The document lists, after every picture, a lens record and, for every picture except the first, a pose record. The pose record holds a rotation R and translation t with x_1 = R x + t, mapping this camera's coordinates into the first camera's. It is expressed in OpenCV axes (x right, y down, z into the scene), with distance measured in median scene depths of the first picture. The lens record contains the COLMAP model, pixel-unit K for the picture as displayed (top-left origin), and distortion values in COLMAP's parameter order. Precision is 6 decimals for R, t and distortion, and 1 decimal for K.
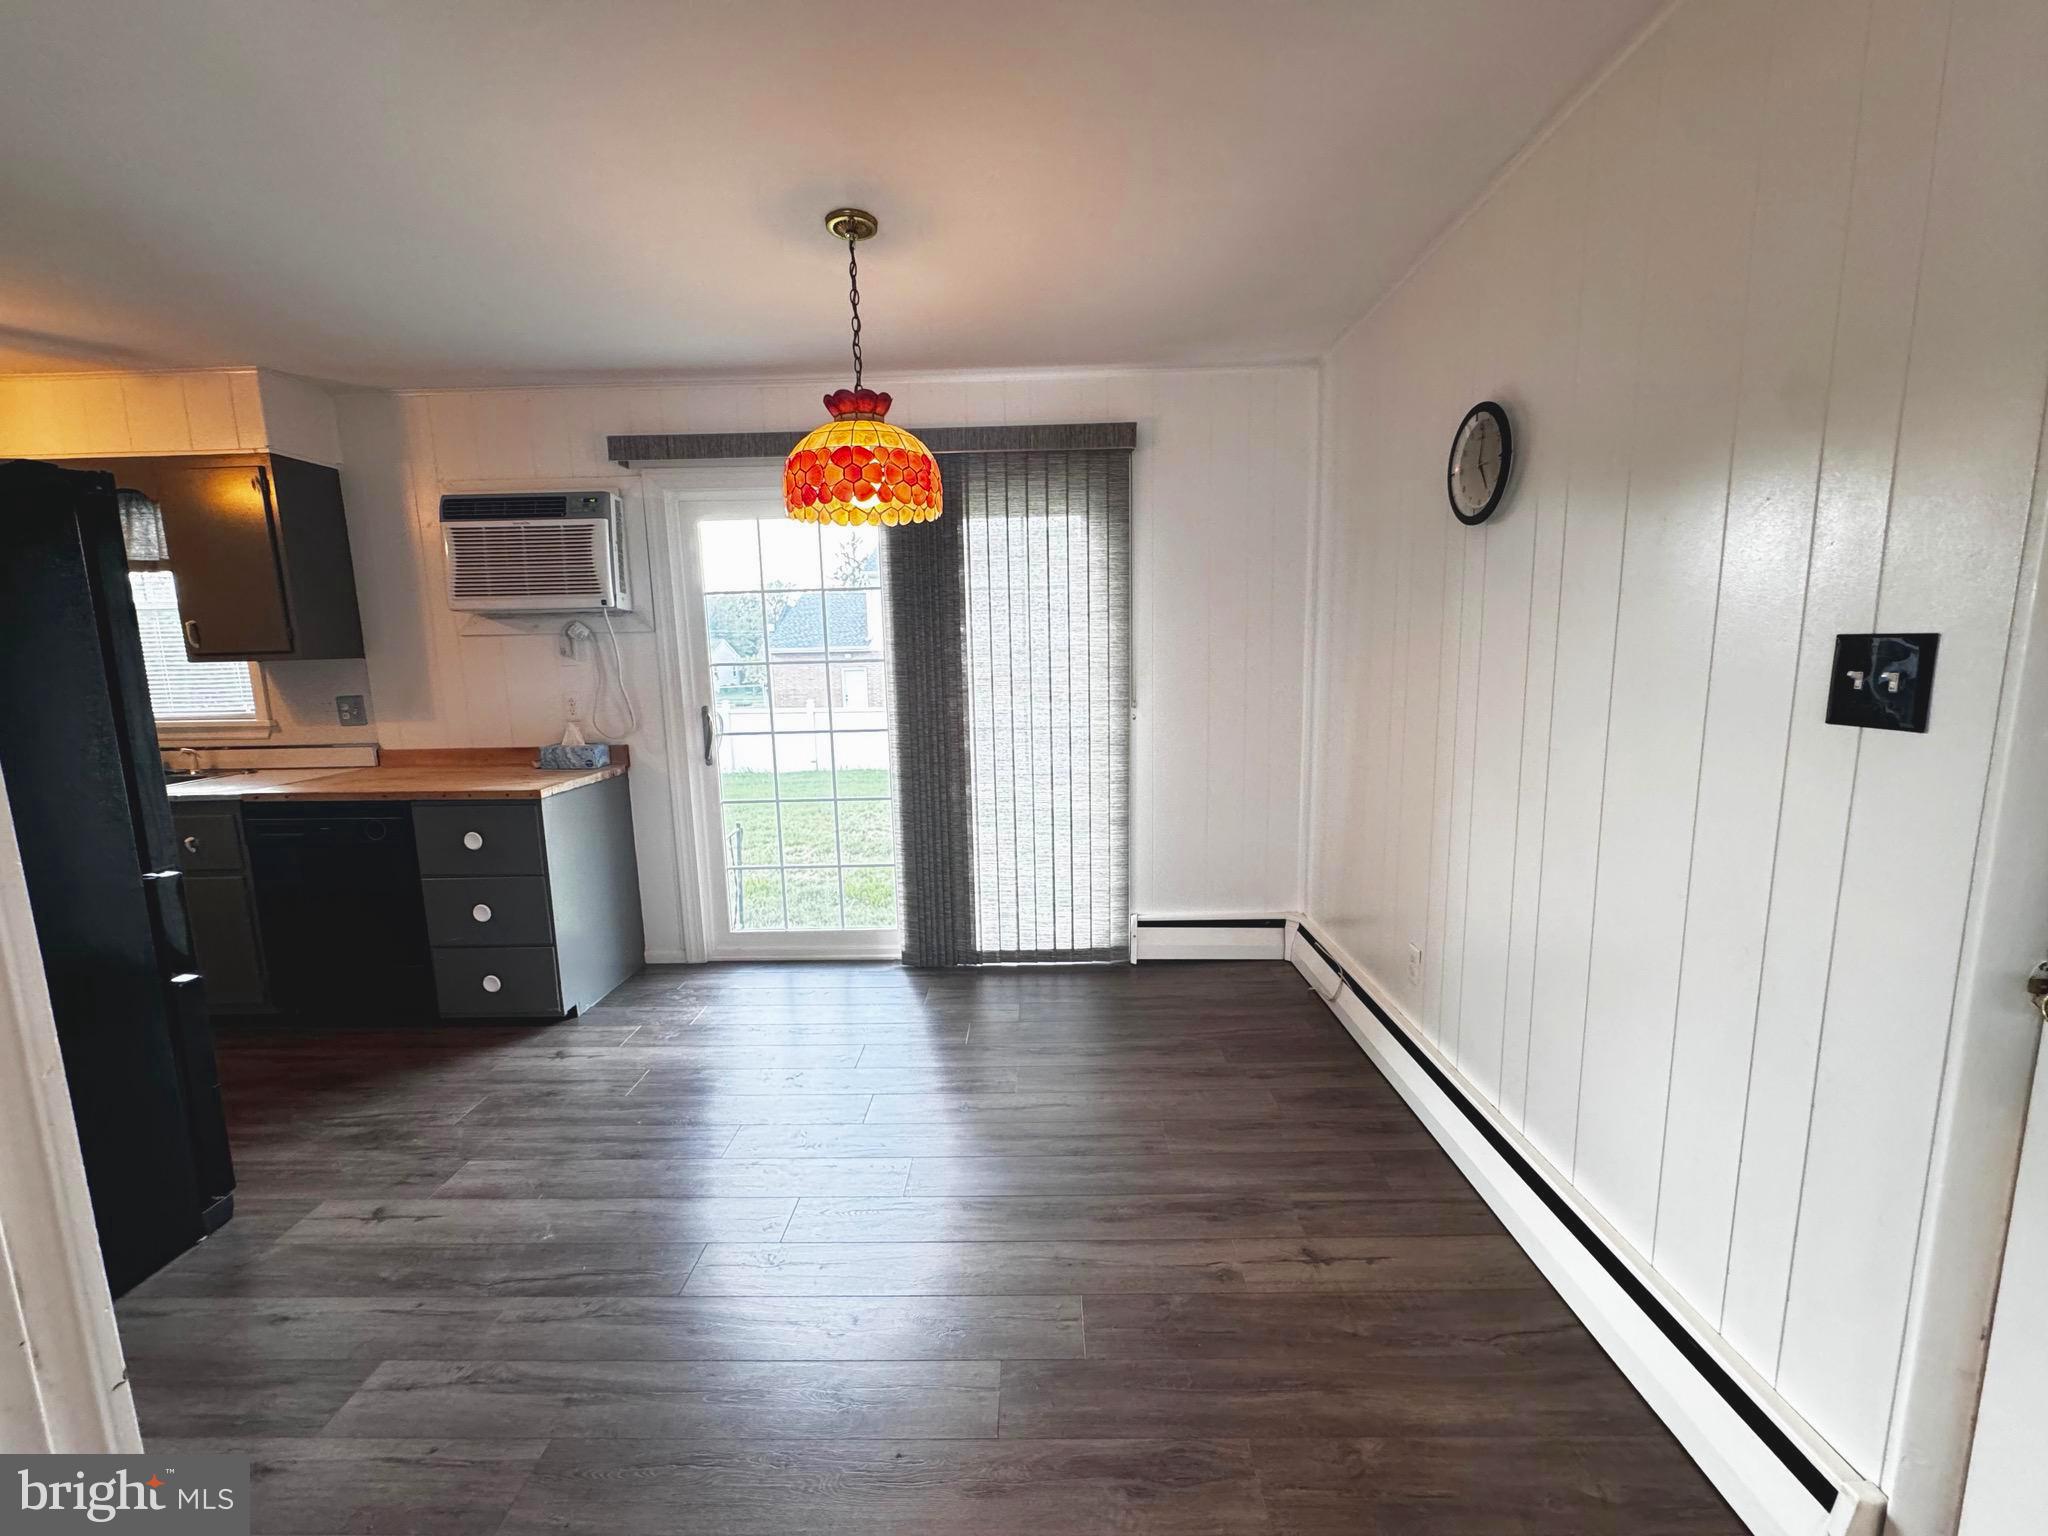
lens RADIAL K [[813.6, 0, 1025.3], [0, 813.6, 764.6], [0, 0, 1]] dist [-0.001733, -0.000678]
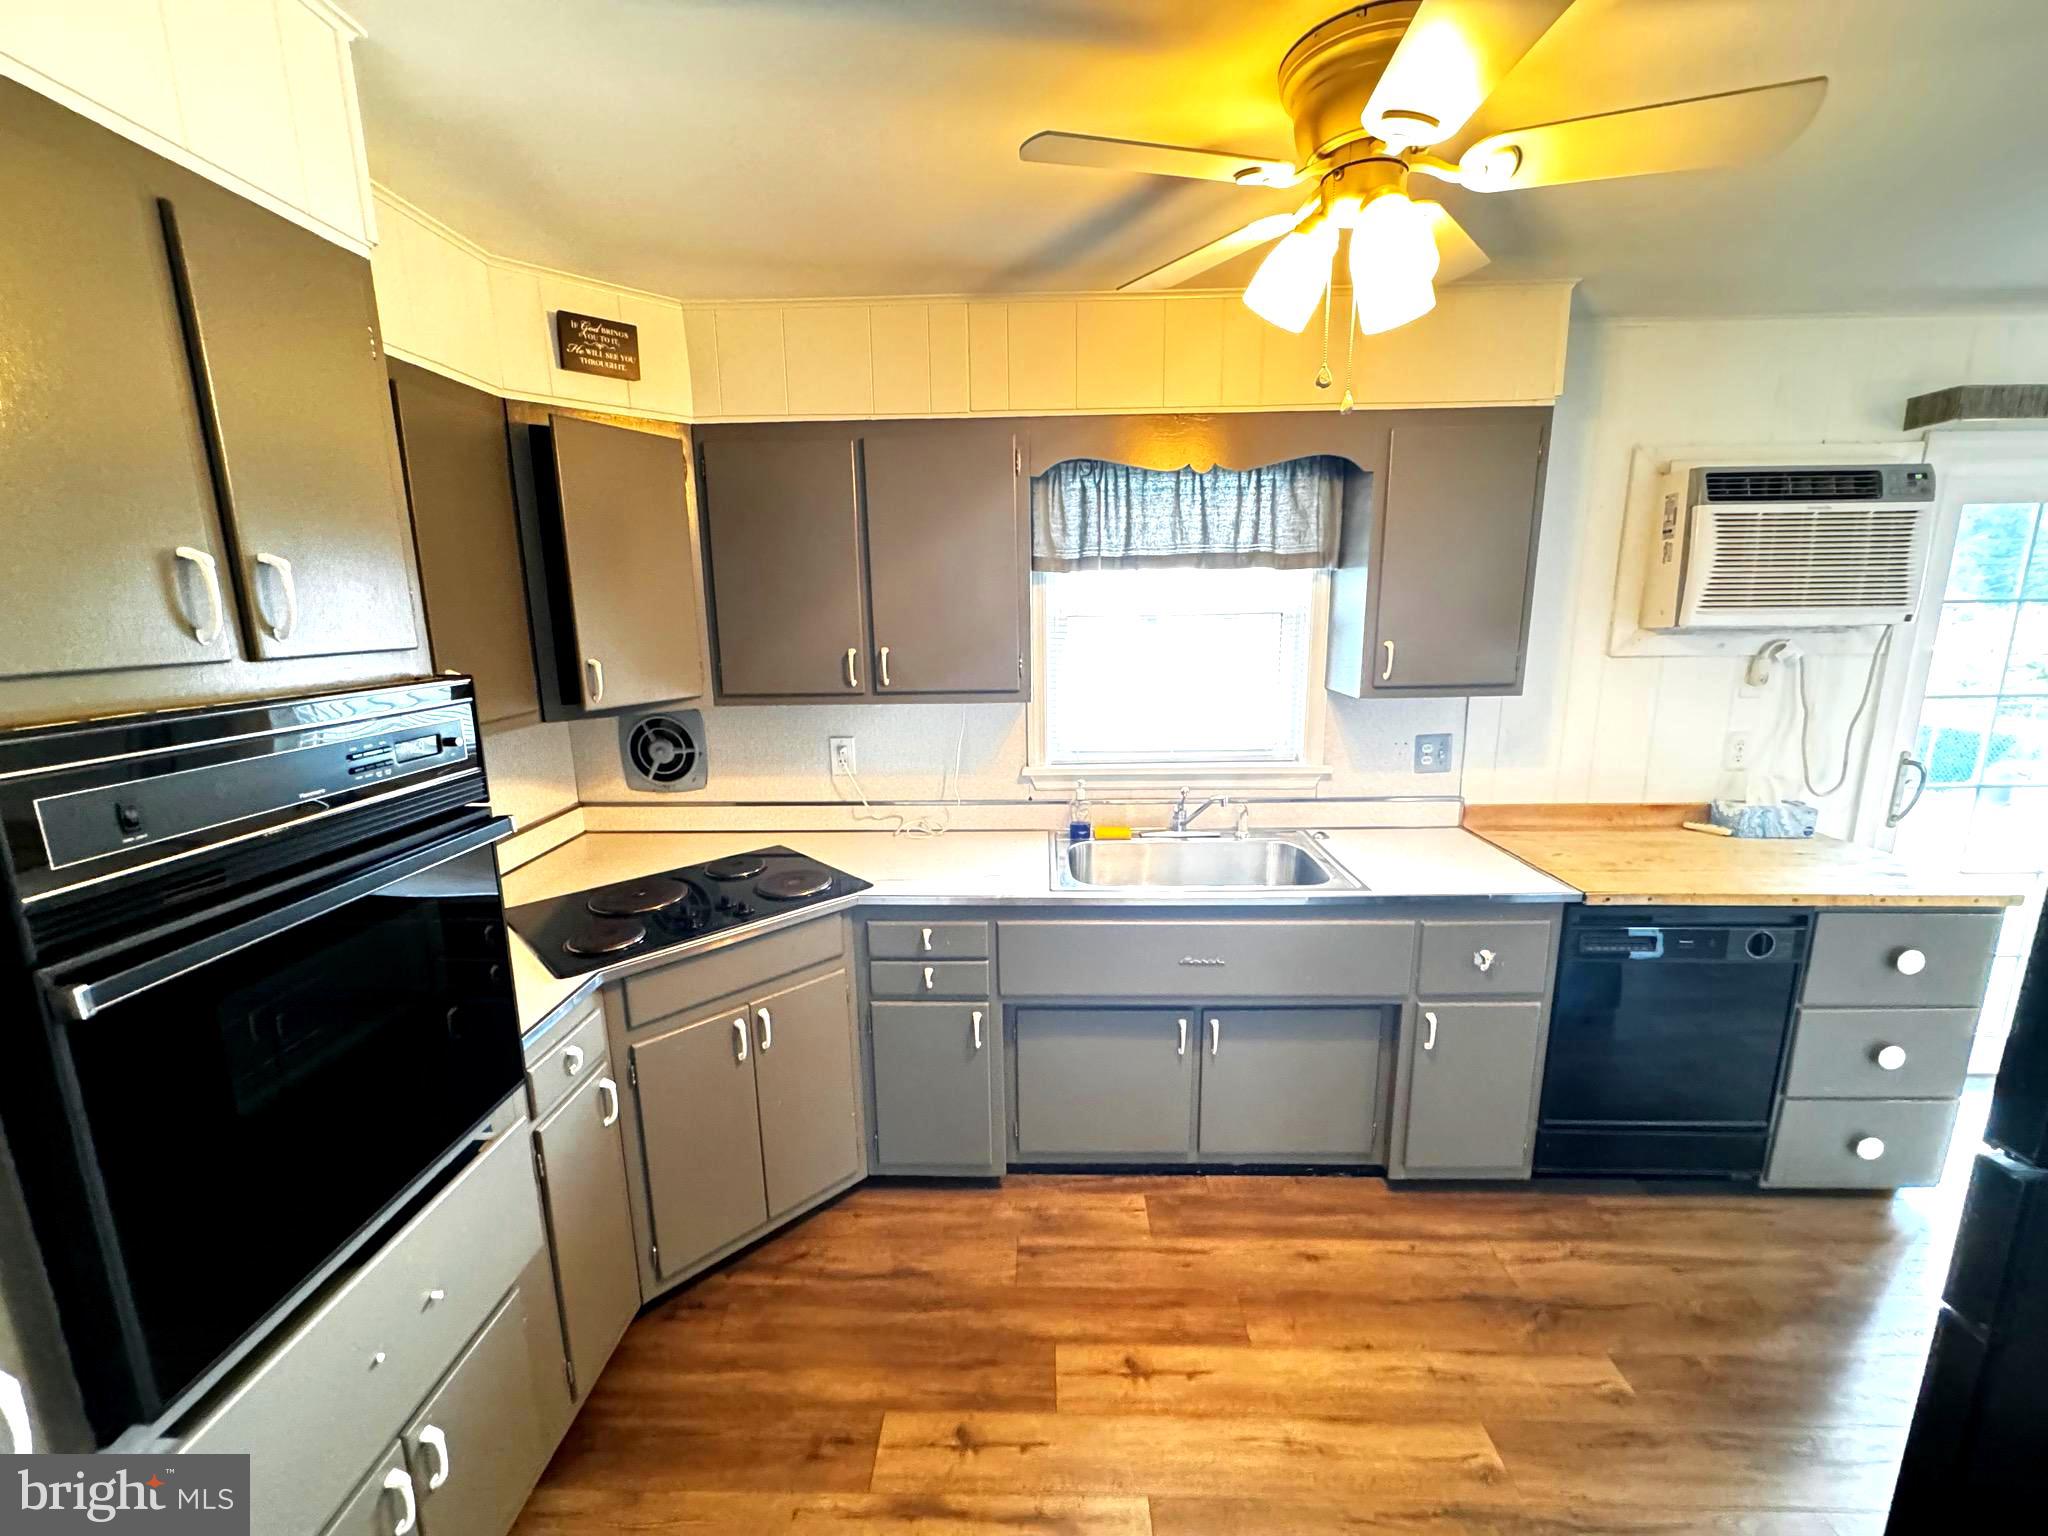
lens RADIAL K [[813.6, 0, 1022.2], [0, 813.6, 761.2], [0, 0, 1]] dist [-0.001733, -0.000678]
pose [[0.999925, 0.007336, -0.009769, -1.253171], [-0.006914, 0.999067, 0.042640, -0.092330], [0.010072, -0.042569, 0.999043, 0.248058]]
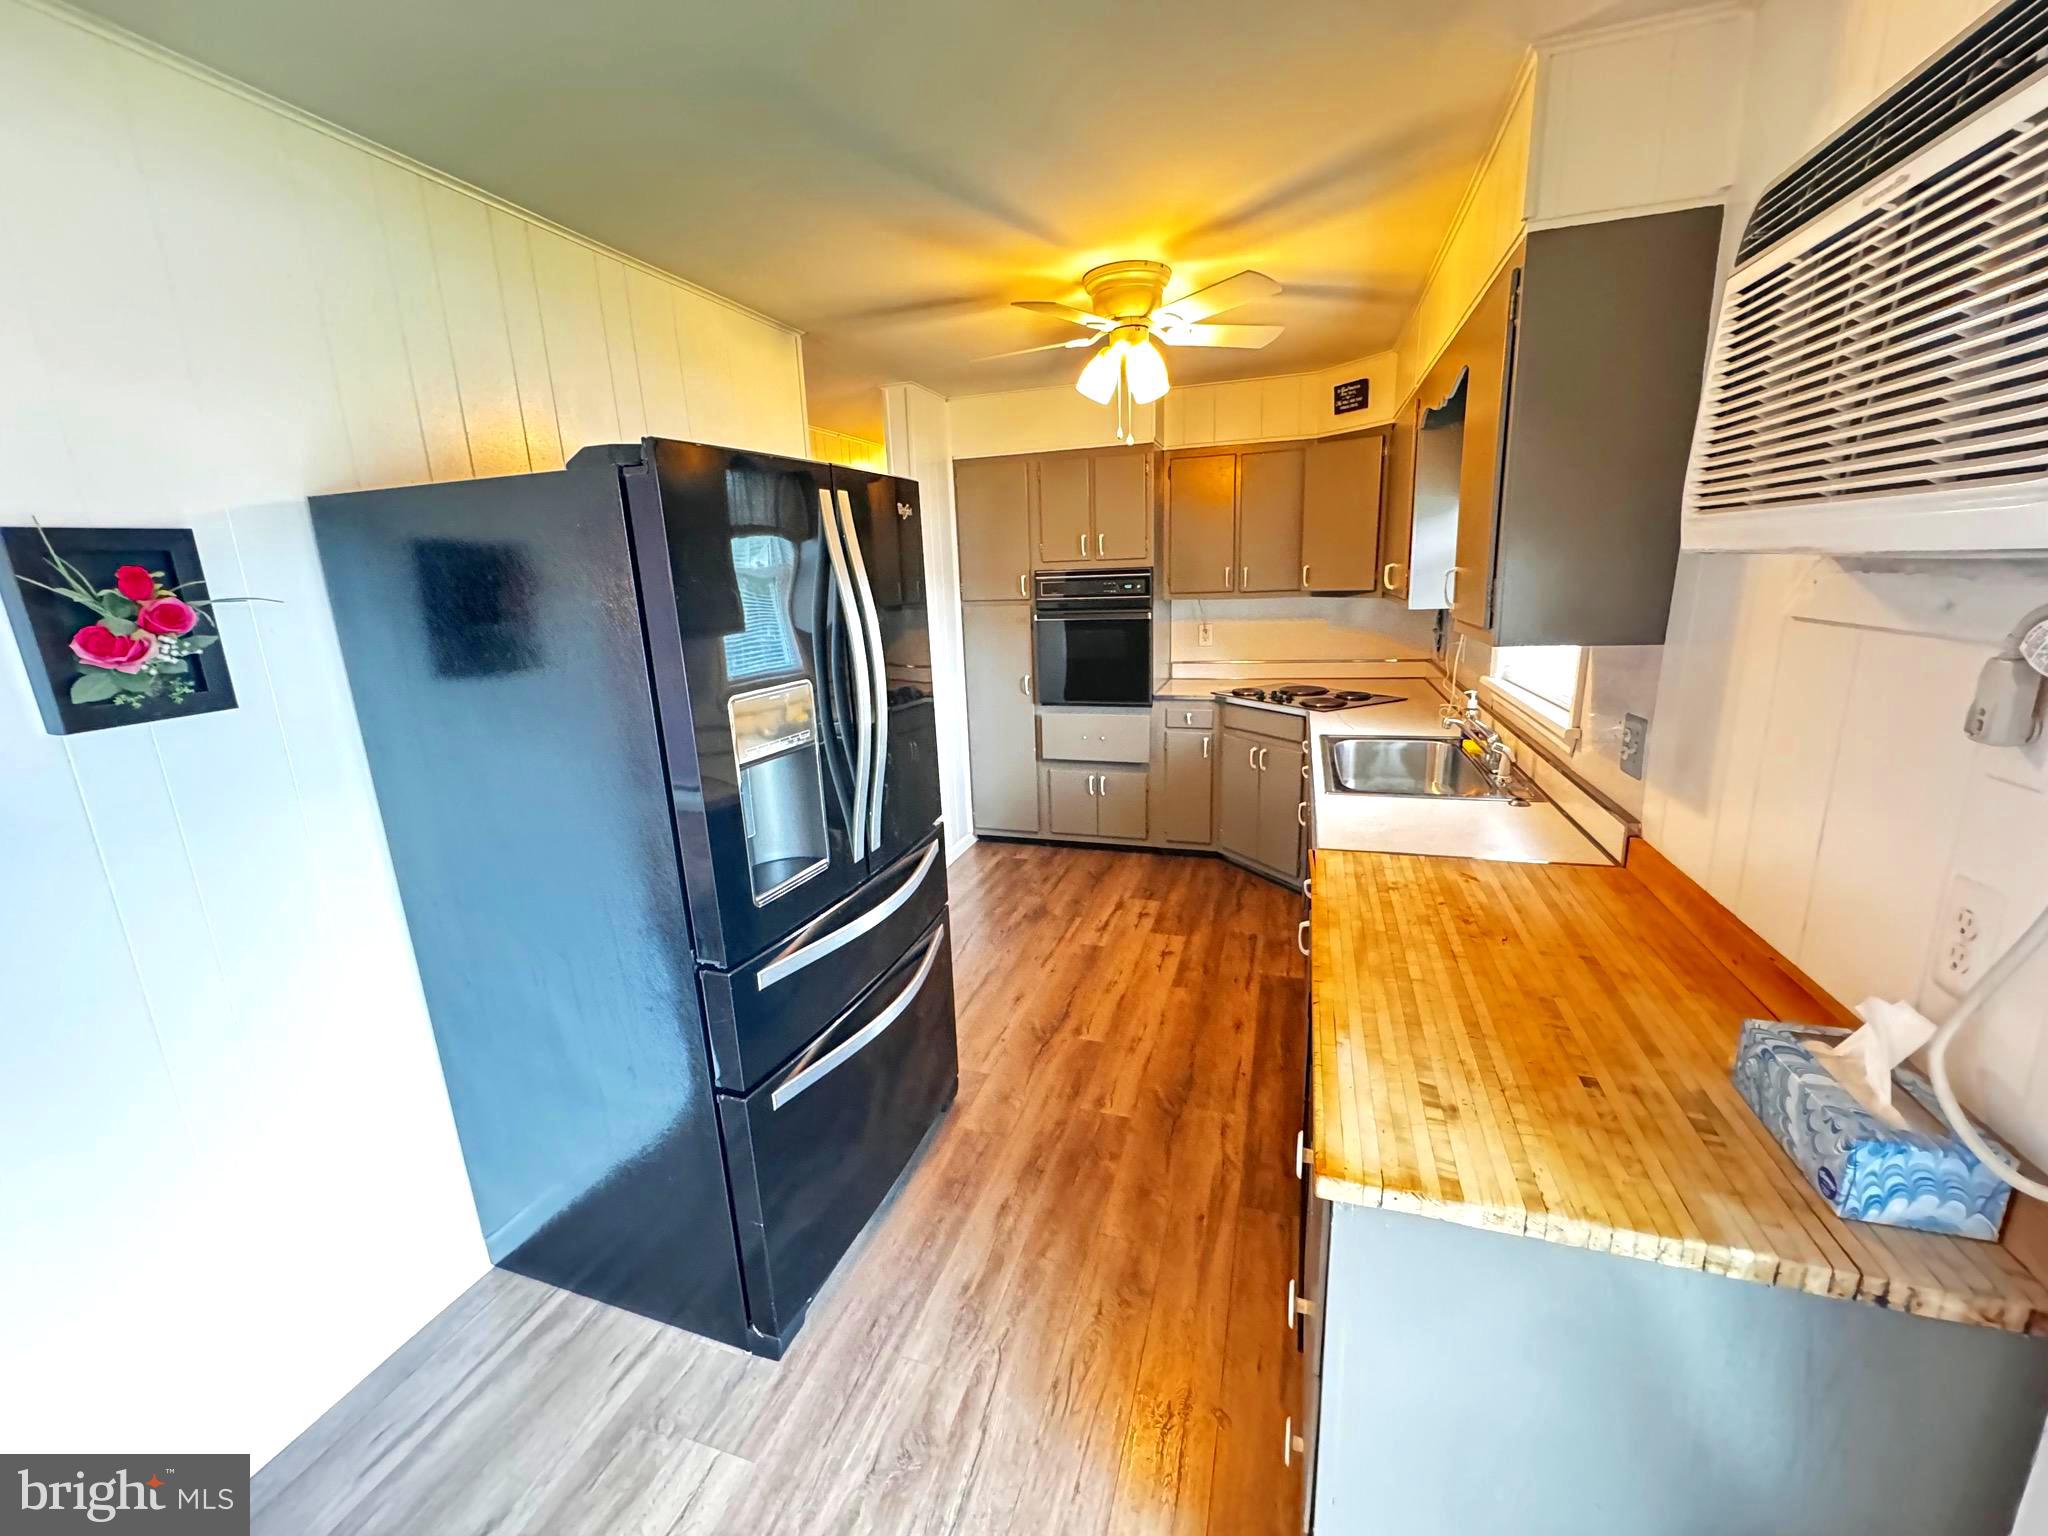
lens RADIAL K [[813.6, 0, 1023.9], [0, 813.6, 765.6], [0, 0, 1]] dist [-0.001733, -0.000678]
pose [[-0.295836, 0.252206, -0.921343, -0.269003], [-0.101621, 0.950733, 0.292881, -0.168751], [0.949818, 0.180273, -0.255631, 0.807338]]
